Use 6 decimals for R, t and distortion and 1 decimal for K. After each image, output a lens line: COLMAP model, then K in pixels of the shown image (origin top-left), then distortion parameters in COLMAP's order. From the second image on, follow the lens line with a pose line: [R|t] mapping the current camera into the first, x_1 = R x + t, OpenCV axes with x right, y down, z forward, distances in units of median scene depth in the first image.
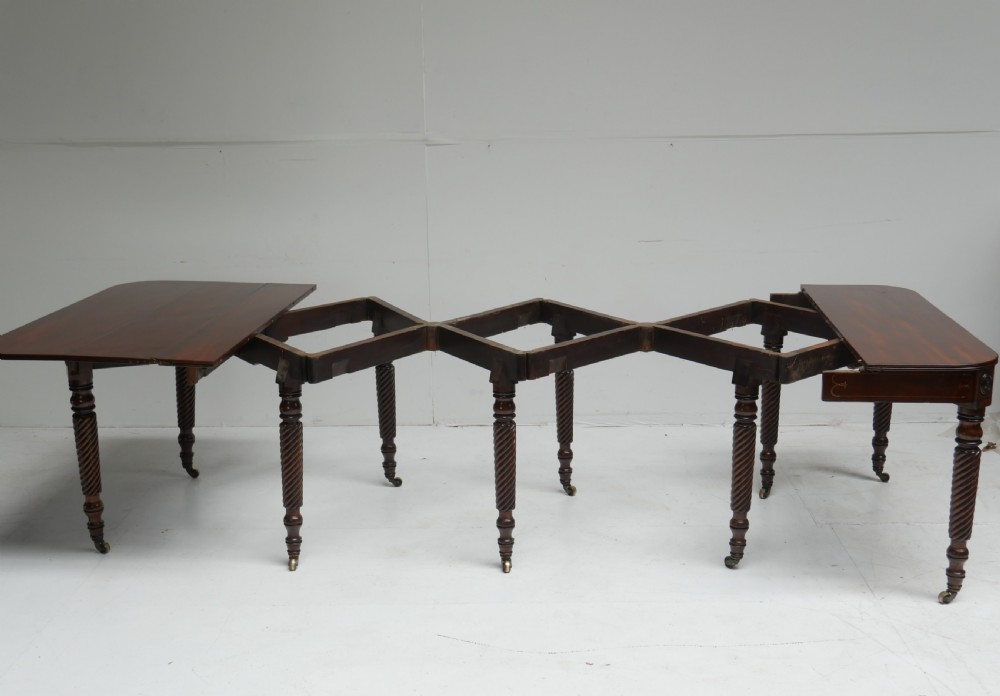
lens RADIAL K [[1307.5, 0, 500.0], [0, 1307.5, 348.0], [0, 0, 1]] dist [0.002763, 0.013511]
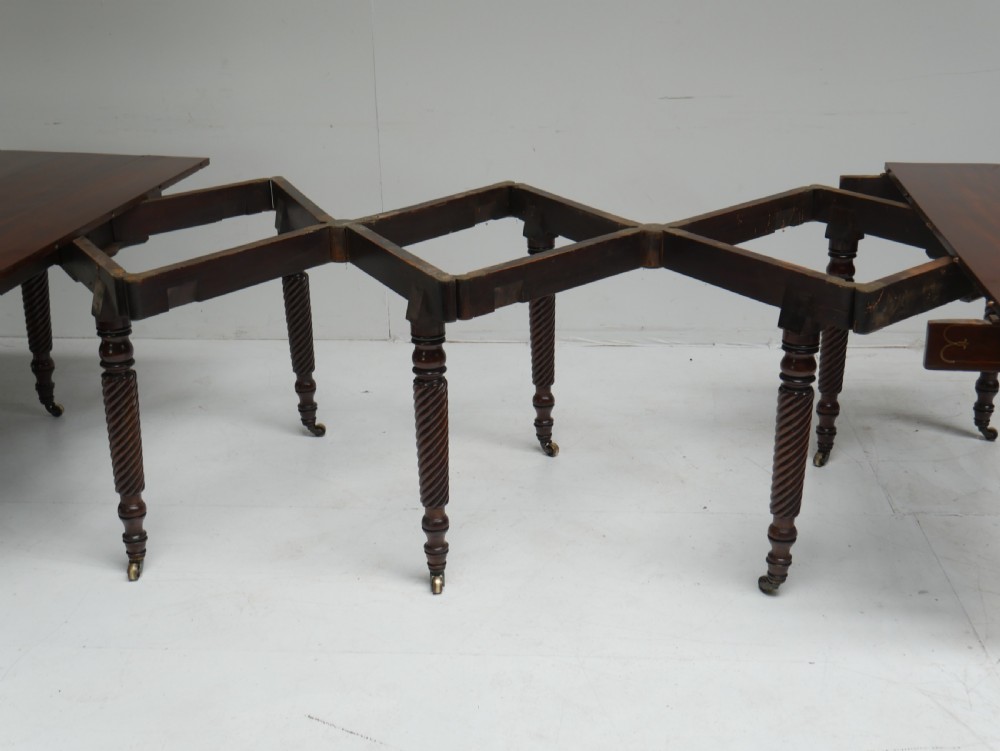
lens RADIAL K [[1304.1, 0, 493.4], [0, 1304.1, 376.9], [0, 0, 1]] dist [0.025805, -0.020317]
pose [[0.998981, 0.012511, -0.043359, 0.055609], [-0.006665, 0.991169, 0.132440, -0.027787], [0.044633, -0.132016, 0.990242, 0.300415]]
